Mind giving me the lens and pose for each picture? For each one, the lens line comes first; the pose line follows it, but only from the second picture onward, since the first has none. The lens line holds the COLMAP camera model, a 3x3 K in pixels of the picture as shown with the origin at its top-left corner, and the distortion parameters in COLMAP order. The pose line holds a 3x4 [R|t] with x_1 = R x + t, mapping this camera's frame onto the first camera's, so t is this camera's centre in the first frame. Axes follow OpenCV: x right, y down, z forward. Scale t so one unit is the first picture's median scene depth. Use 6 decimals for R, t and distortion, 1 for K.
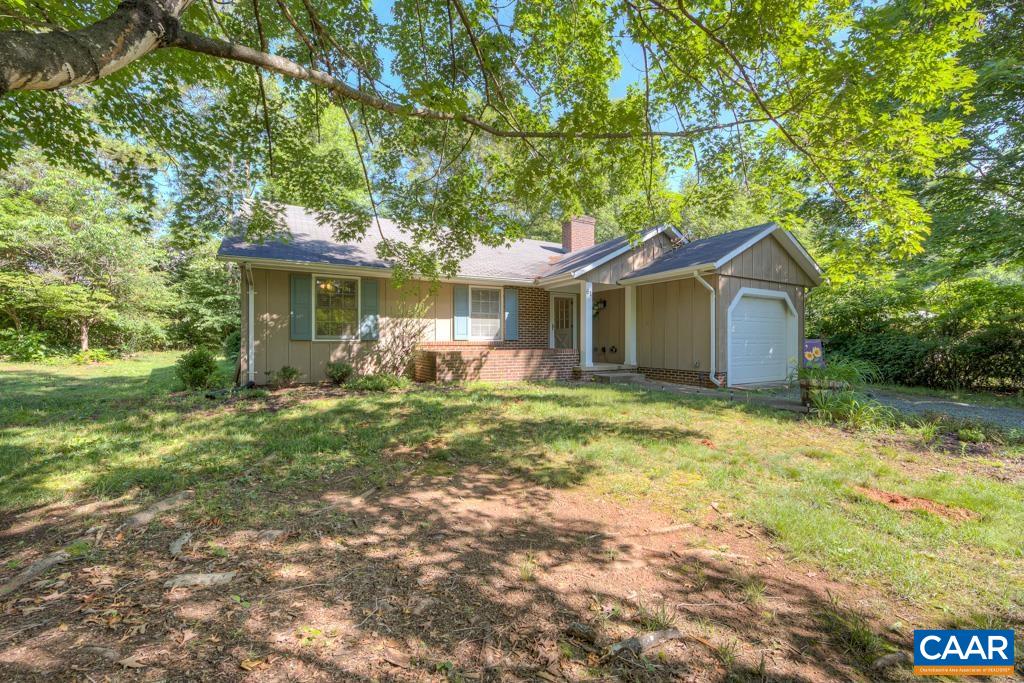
lens RADIAL K [[403.6, 0, 509.4], [0, 403.6, 340.5], [0, 0, 1]] dist [-0.008925, 0.001340]
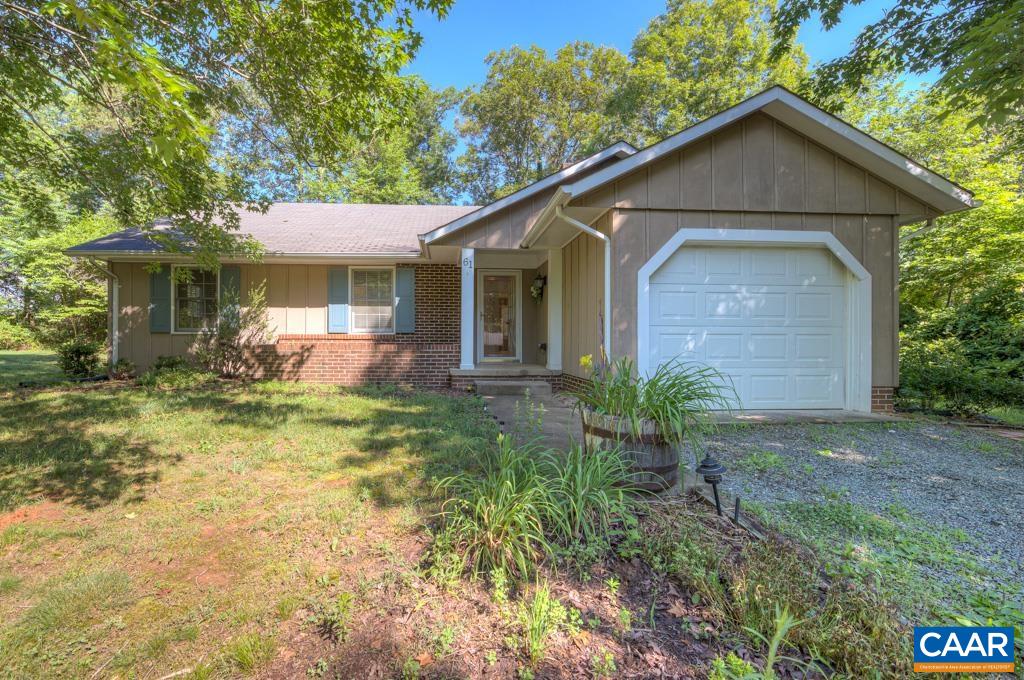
lens RADIAL K [[403.6, 0, 512.5], [0, 403.6, 342.3], [0, 0, 1]] dist [-0.008925, 0.001340]
pose [[0.892957, 0.005112, -0.450112, 0.638033], [-0.000390, 0.999944, 0.010584, 0.012851], [0.450141, -0.009275, 0.892909, 0.432864]]
